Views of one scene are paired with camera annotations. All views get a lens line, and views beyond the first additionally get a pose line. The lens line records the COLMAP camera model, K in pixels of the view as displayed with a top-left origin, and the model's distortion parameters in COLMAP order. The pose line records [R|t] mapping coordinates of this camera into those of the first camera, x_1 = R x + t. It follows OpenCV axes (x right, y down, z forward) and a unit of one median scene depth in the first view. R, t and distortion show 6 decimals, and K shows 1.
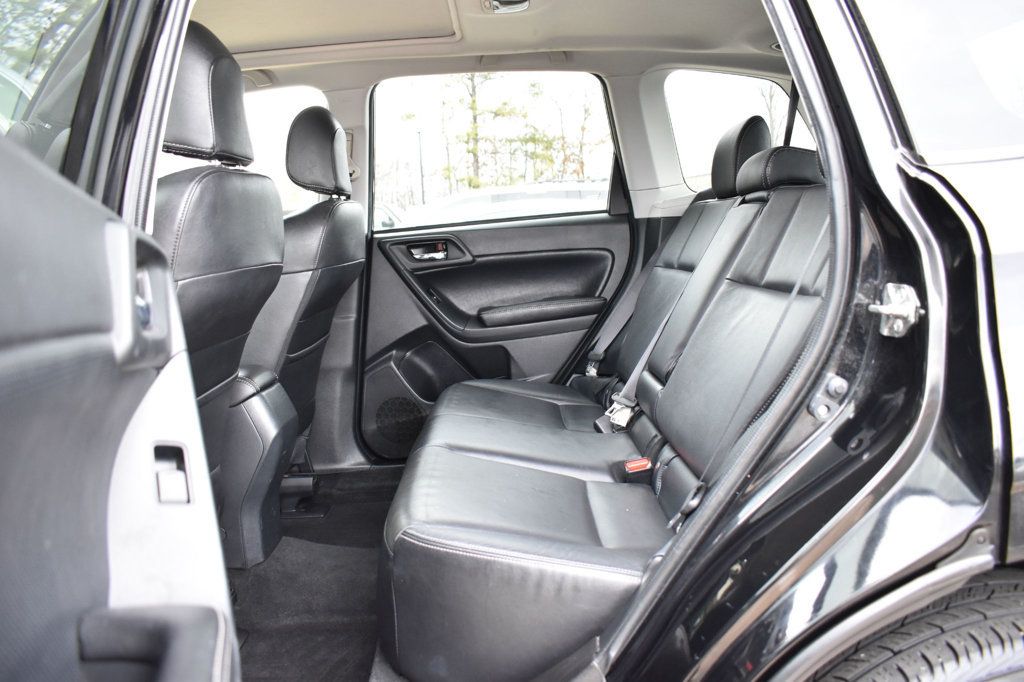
lens RADIAL K [[797.0, 0, 512.0], [0, 797.0, 341.0], [0, 0, 1]] dist [-0.090379, 0.003104]
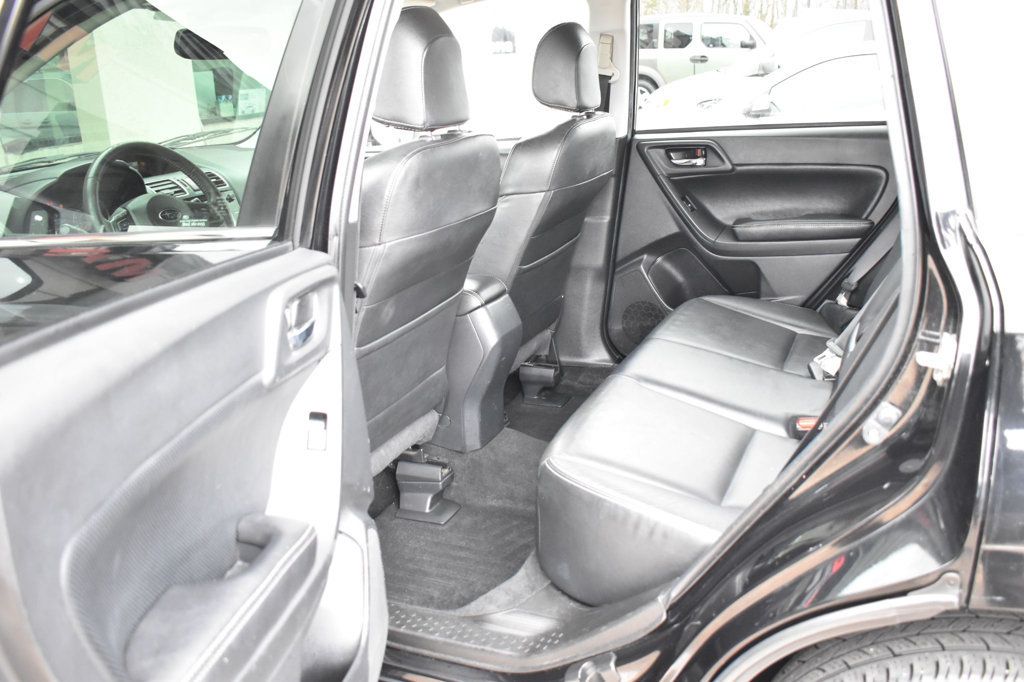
lens RADIAL K [[927.7, 0, 512.0], [0, 927.7, 341.0], [0, 0, 1]] dist [-0.078284, -0.002502]
pose [[0.915075, 0.132433, -0.380918, 0.158475], [-0.059559, 0.978565, 0.197138, -0.102932], [0.398860, -0.157709, 0.903348, -0.133856]]
